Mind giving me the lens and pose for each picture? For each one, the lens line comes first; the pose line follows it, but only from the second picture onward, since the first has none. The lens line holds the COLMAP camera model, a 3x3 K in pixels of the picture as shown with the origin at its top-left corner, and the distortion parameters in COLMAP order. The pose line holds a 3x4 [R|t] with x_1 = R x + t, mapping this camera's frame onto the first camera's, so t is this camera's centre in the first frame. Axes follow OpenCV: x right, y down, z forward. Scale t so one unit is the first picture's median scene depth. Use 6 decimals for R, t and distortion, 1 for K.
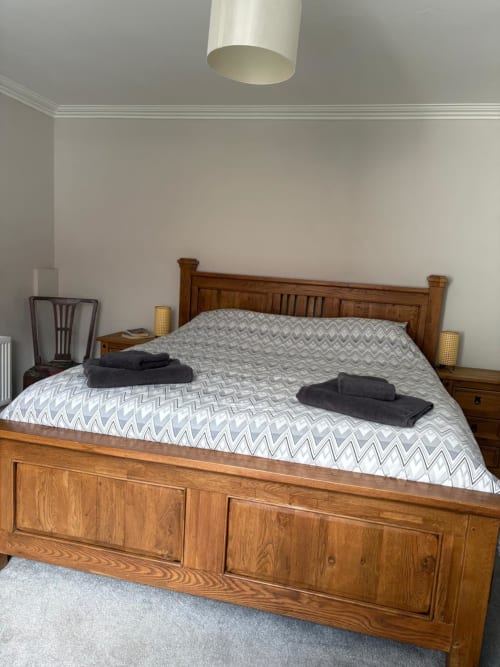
lens RADIAL K [[508.0, 0, 257.8], [0, 508.0, 335.1], [0, 0, 1]] dist [0.057235, -0.043480]
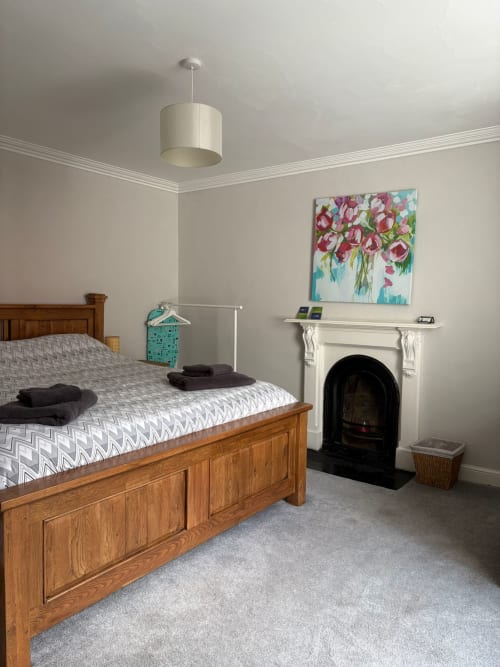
lens RADIAL K [[508.0, 0, 257.8], [0, 508.0, 335.1], [0, 0, 1]] dist [0.057235, -0.043480]
pose [[0.395915, -0.127158, 0.909440, -1.127917], [0.142787, 0.986845, 0.075820, -0.097361], [-0.907118, 0.099838, 0.408864, 0.258532]]
